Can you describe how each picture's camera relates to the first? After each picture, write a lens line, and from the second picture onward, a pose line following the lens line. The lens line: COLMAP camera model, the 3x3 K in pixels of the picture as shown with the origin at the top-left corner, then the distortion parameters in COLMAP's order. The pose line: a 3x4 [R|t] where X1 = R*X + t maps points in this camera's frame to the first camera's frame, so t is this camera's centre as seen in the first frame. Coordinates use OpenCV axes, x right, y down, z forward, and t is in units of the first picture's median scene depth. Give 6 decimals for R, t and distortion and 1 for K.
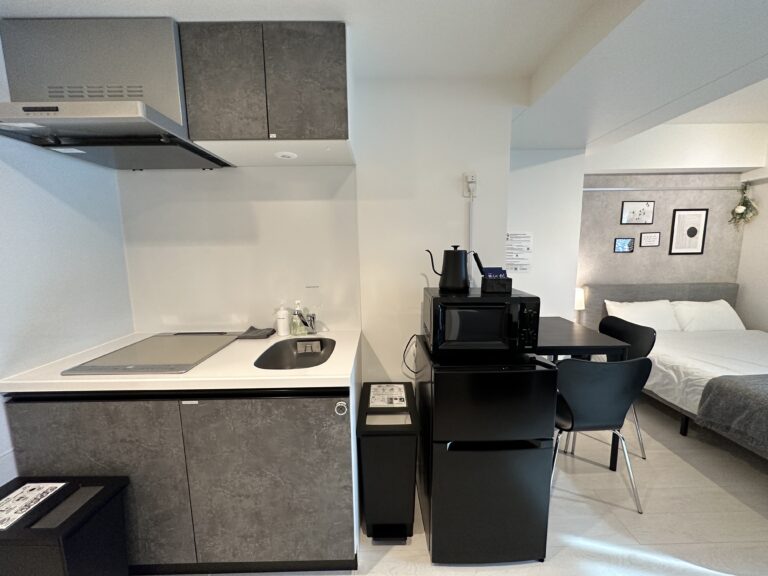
lens RADIAL K [[301.3, 0, 387.0], [0, 301.3, 285.7], [0, 0, 1]] dist [-0.001772, -0.000045]
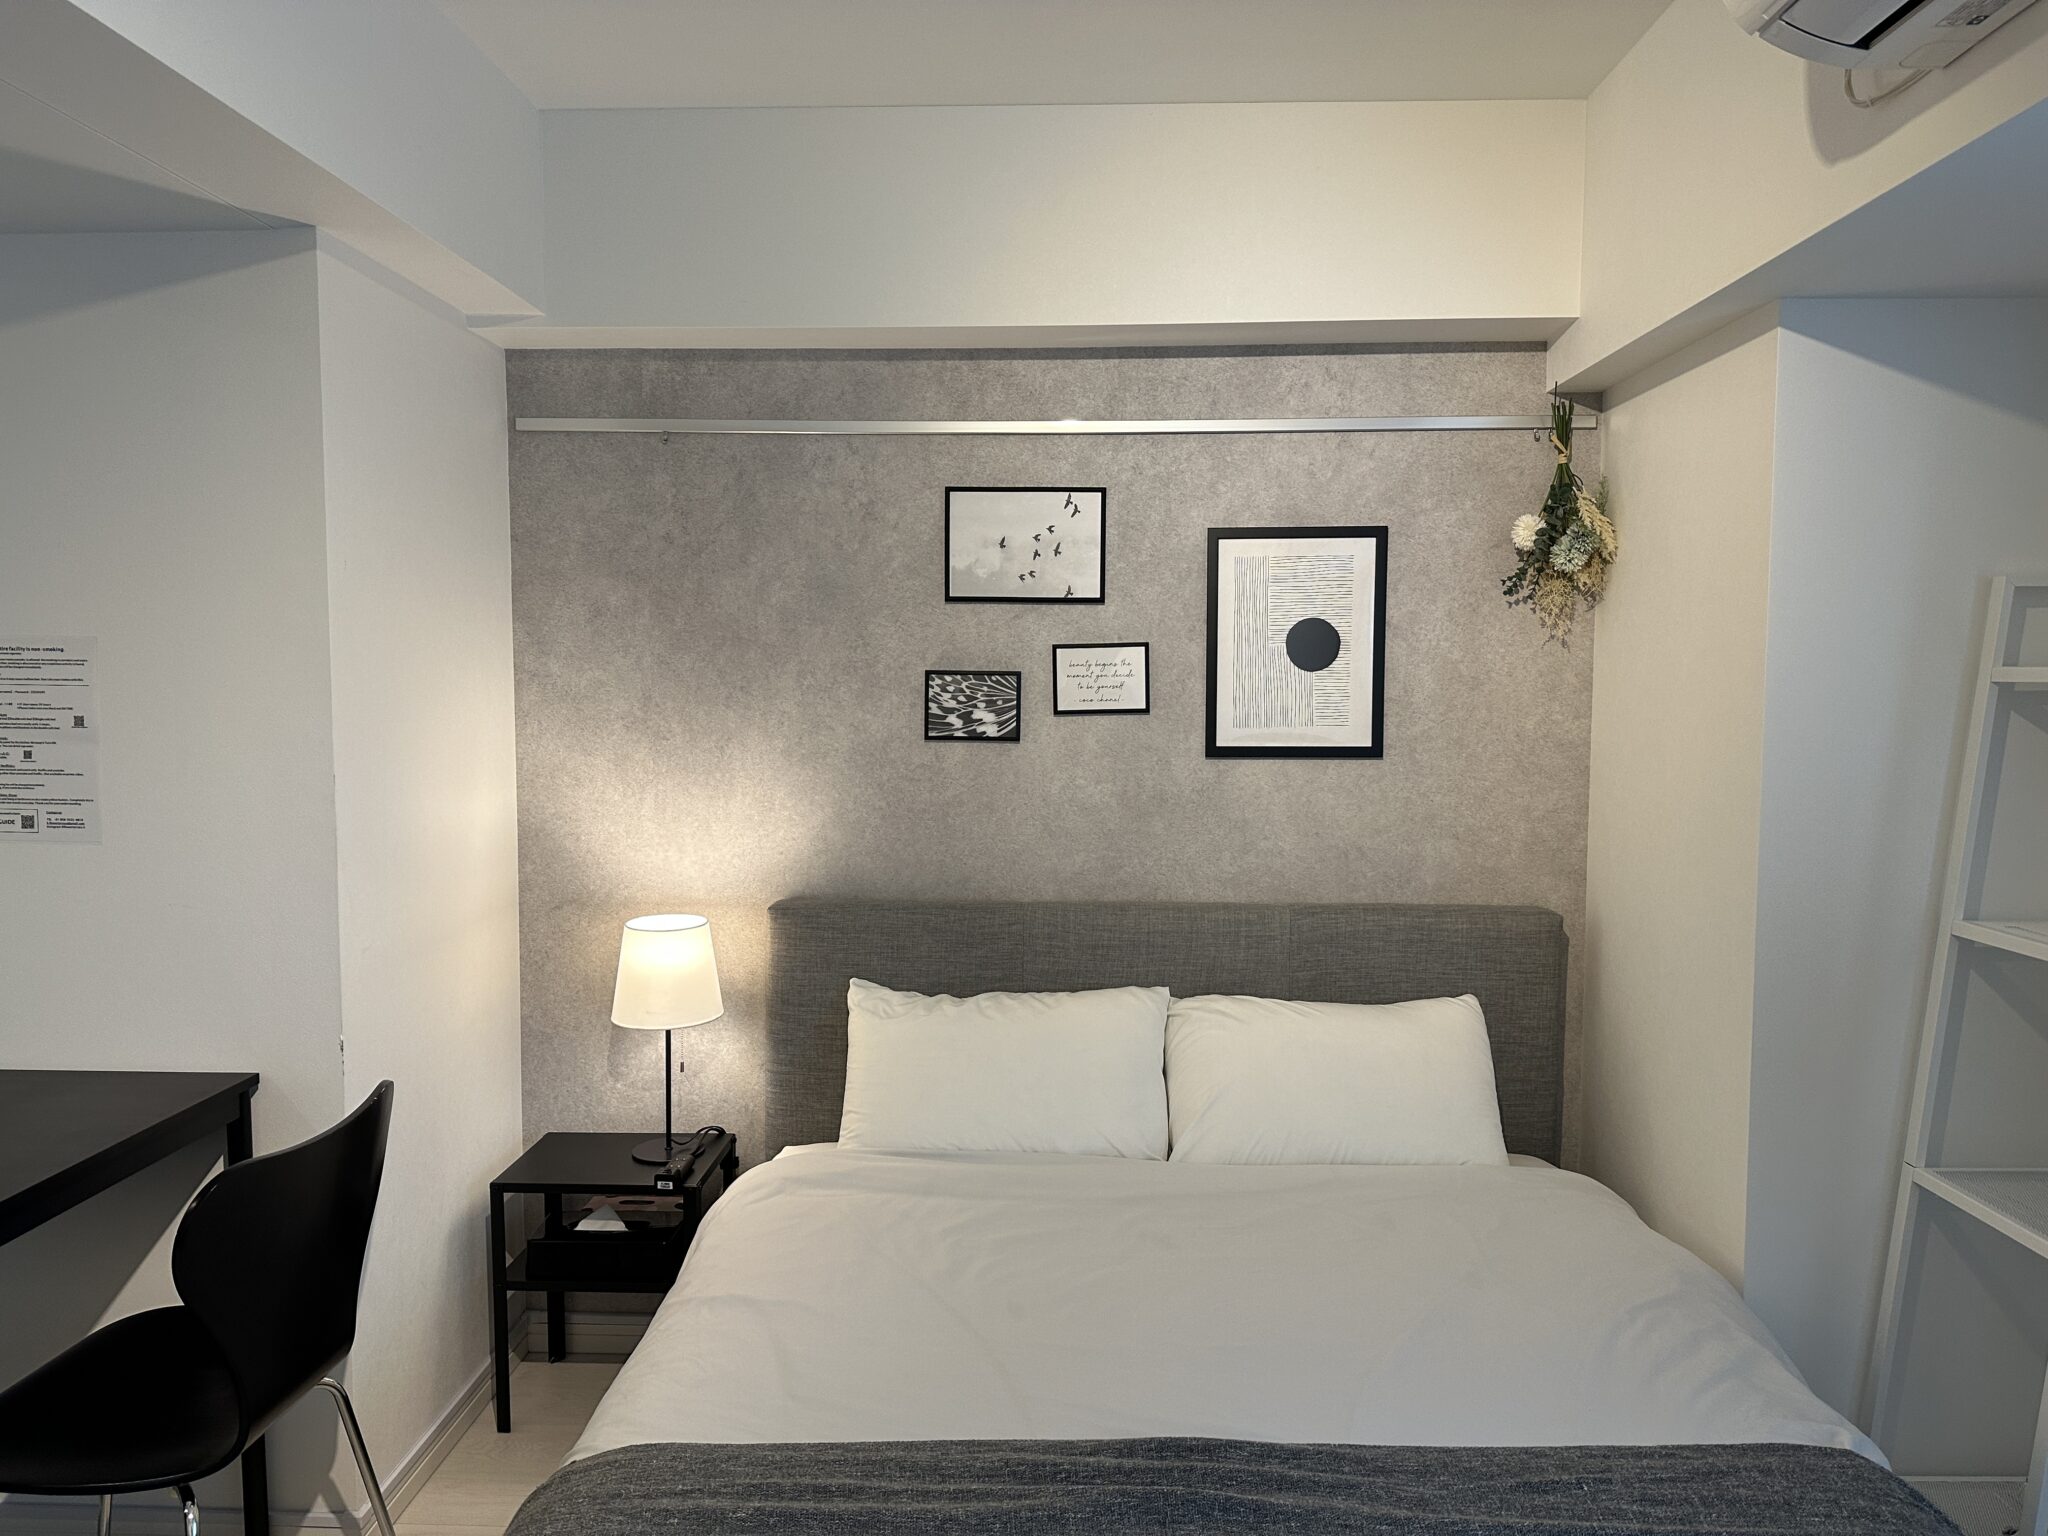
lens RADIAL K [[1426.3, 0, 1014.4], [0, 1426.3, 777.7], [0, 0, 1]] dist [0.053607, -0.009733]
pose [[0.998670, 0.018448, -0.048148, 0.871110], [-0.021035, 0.998331, -0.053780, -0.036768], [0.047075, 0.054722, 0.997391, 0.061781]]
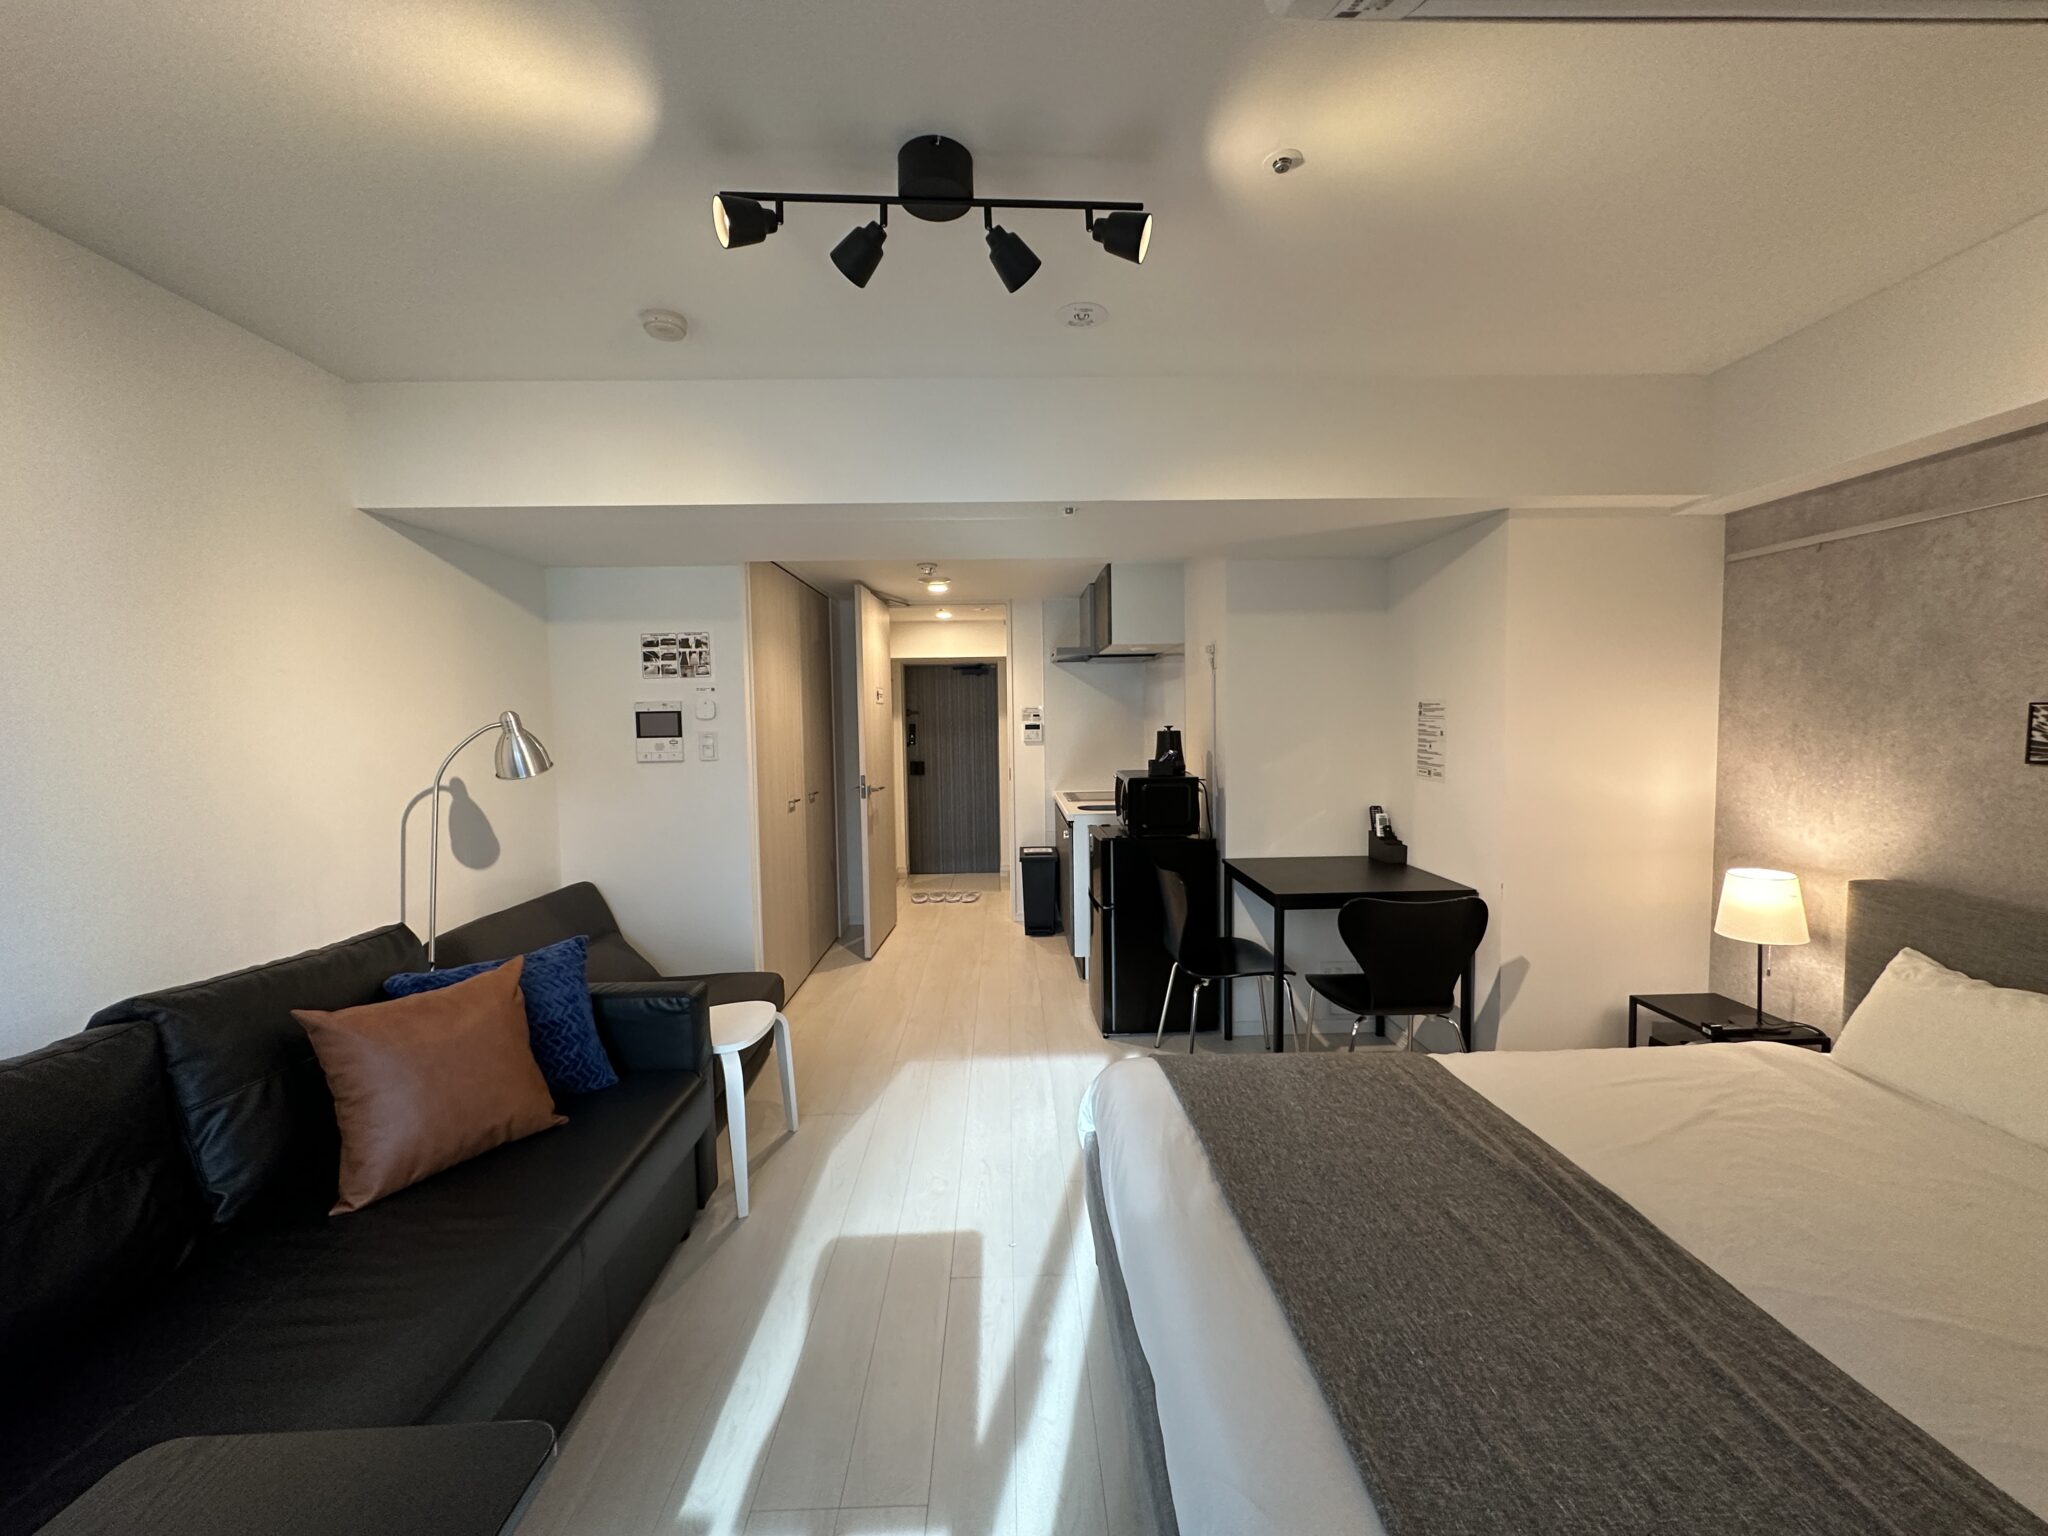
lens RADIAL K [[803.5, 0, 1019.7], [0, 803.5, 768.2], [0, 0, 1]] dist [-0.001772, -0.000045]
pose [[-0.003497, 0.074509, -0.997214, 1.379862], [-0.117639, 0.990265, 0.074403, -0.063987], [0.993050, 0.117572, 0.005302, 0.244171]]
